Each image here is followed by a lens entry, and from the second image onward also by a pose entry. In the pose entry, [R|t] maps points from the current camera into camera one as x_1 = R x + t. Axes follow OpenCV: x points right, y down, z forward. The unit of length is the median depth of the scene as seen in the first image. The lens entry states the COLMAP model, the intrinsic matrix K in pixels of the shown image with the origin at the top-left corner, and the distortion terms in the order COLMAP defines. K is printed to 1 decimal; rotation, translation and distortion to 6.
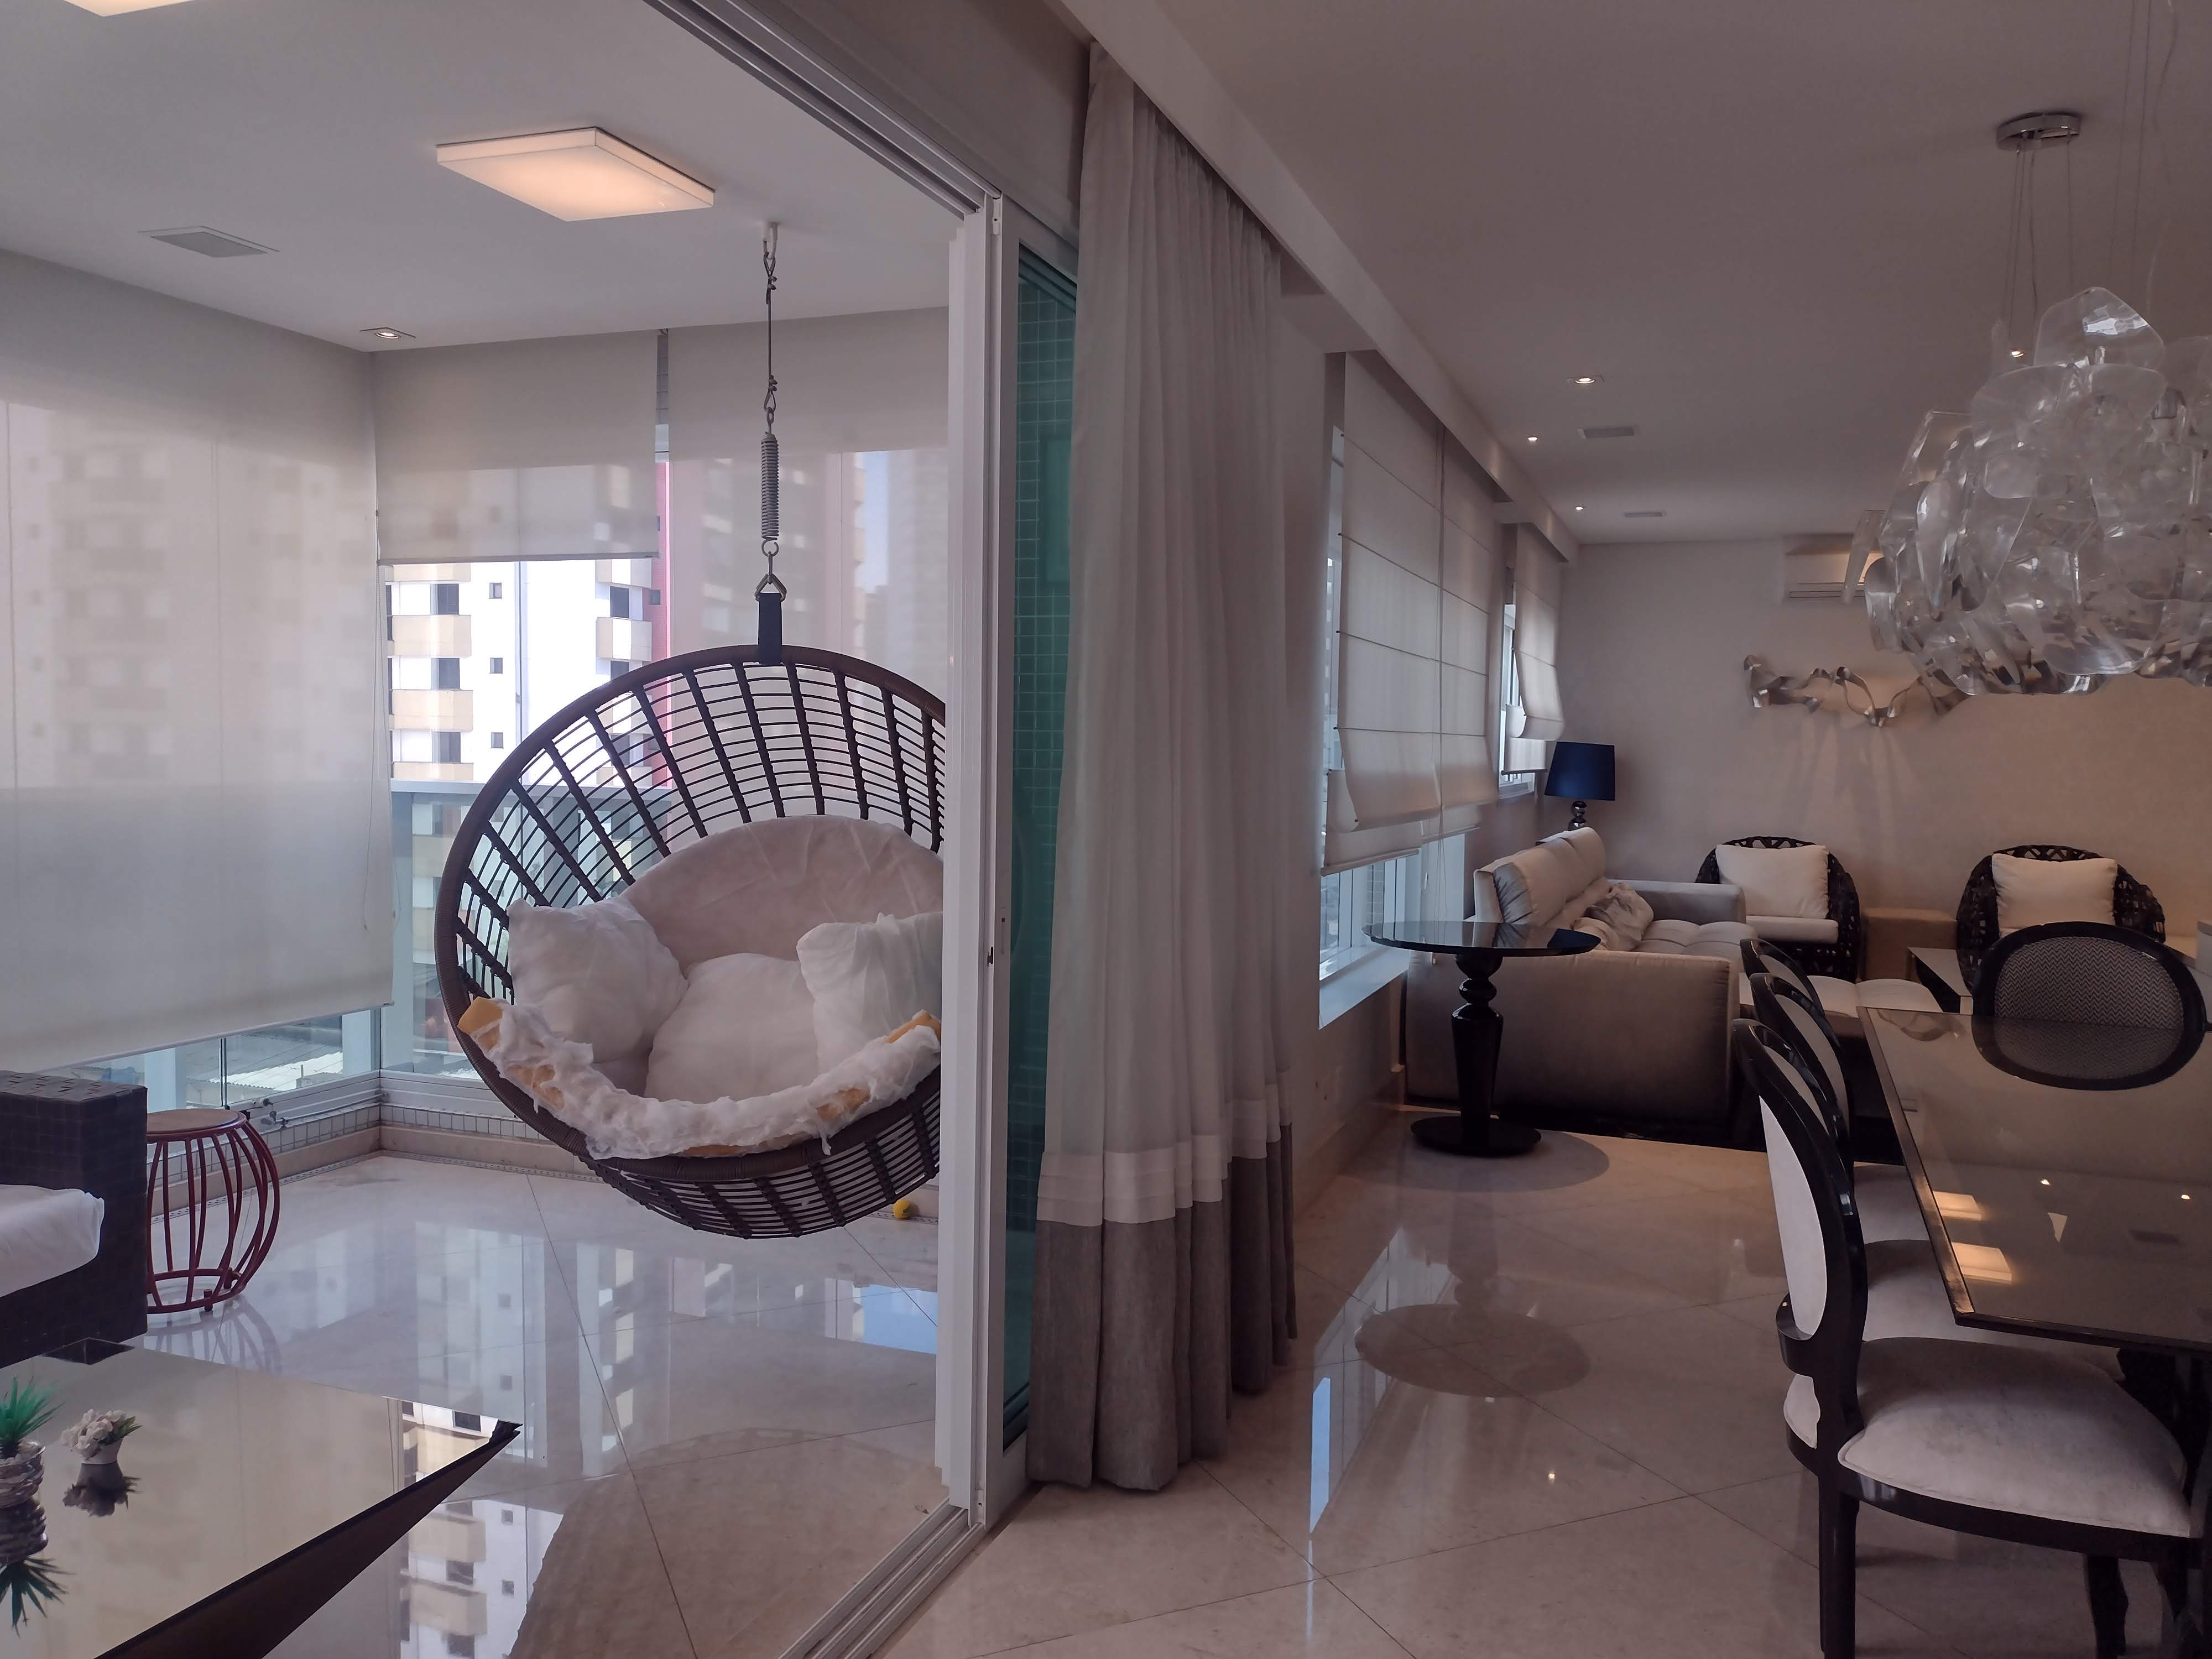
lens RADIAL K [[1684.4, 0, 1077.7], [0, 1684.4, 800.7], [0, 0, 1]] dist [0.156297, -0.176797]
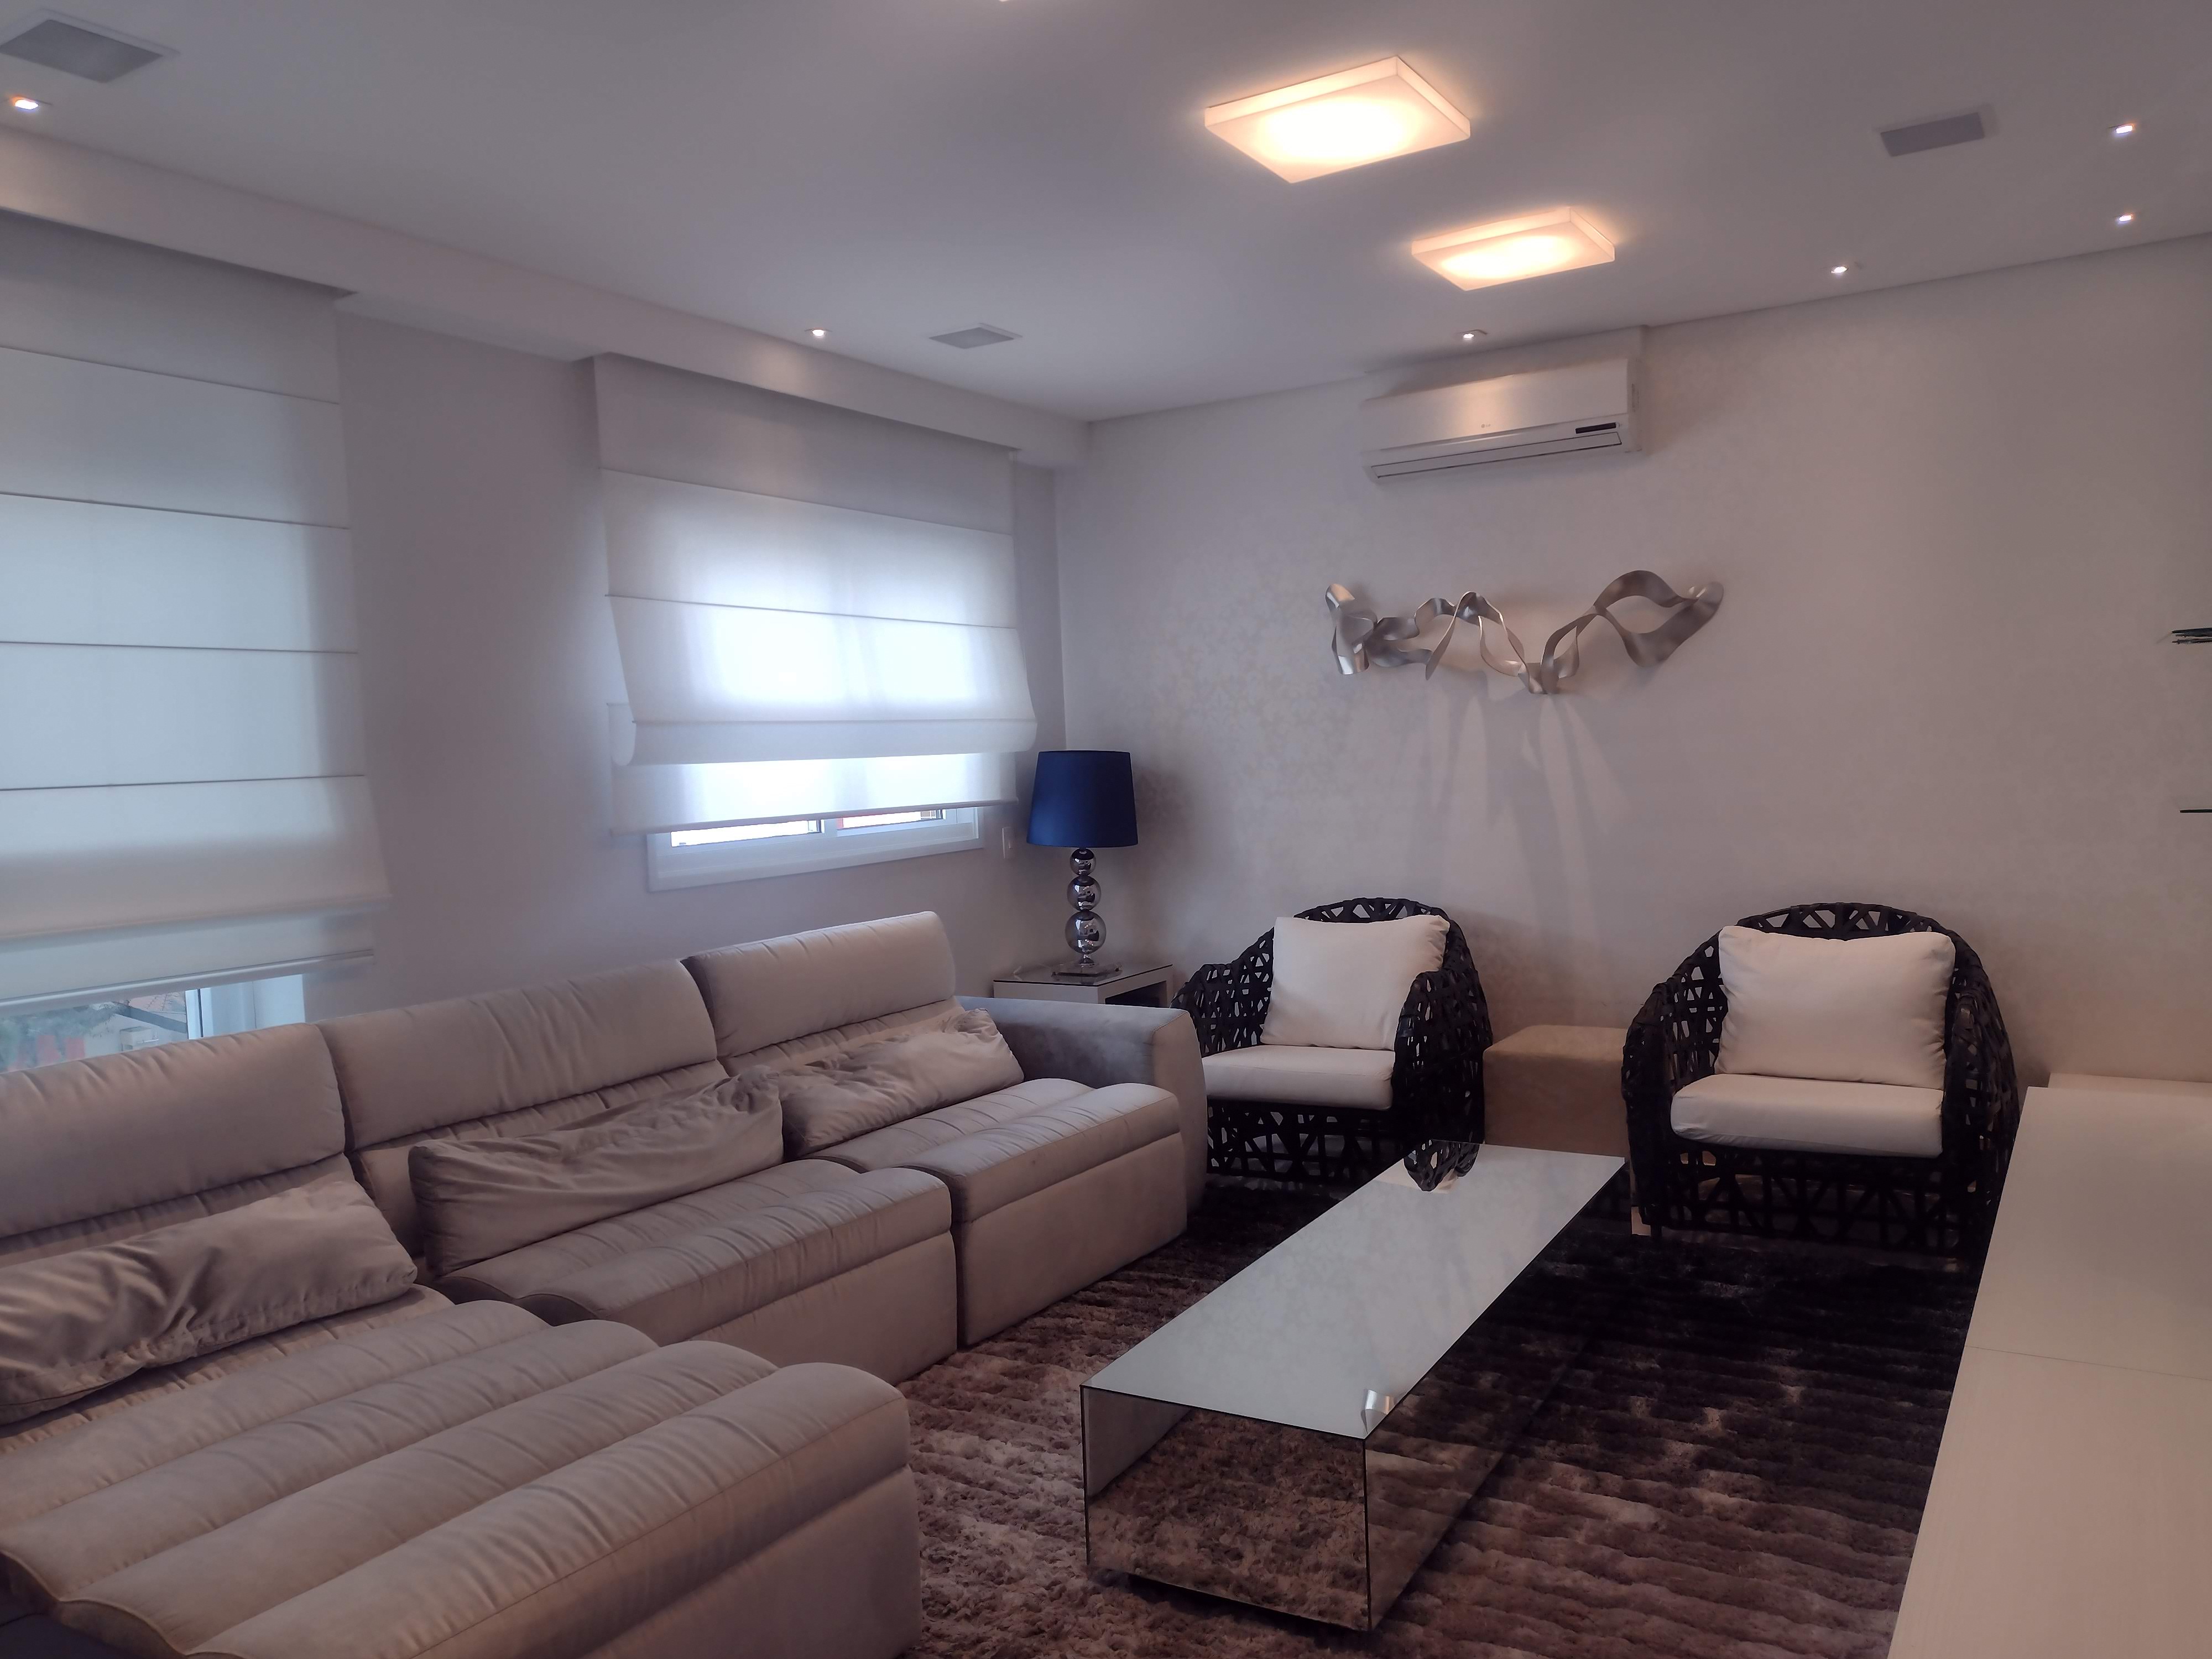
lens RADIAL K [[1684.4, 0, 1077.7], [0, 1684.4, 800.7], [0, 0, 1]] dist [0.156297, -0.176797]
pose [[0.980231, -0.048501, -0.191820, 0.419479], [0.047735, 0.998823, -0.008619, -0.011902], [0.192012, -0.000708, 0.981392, 0.434937]]
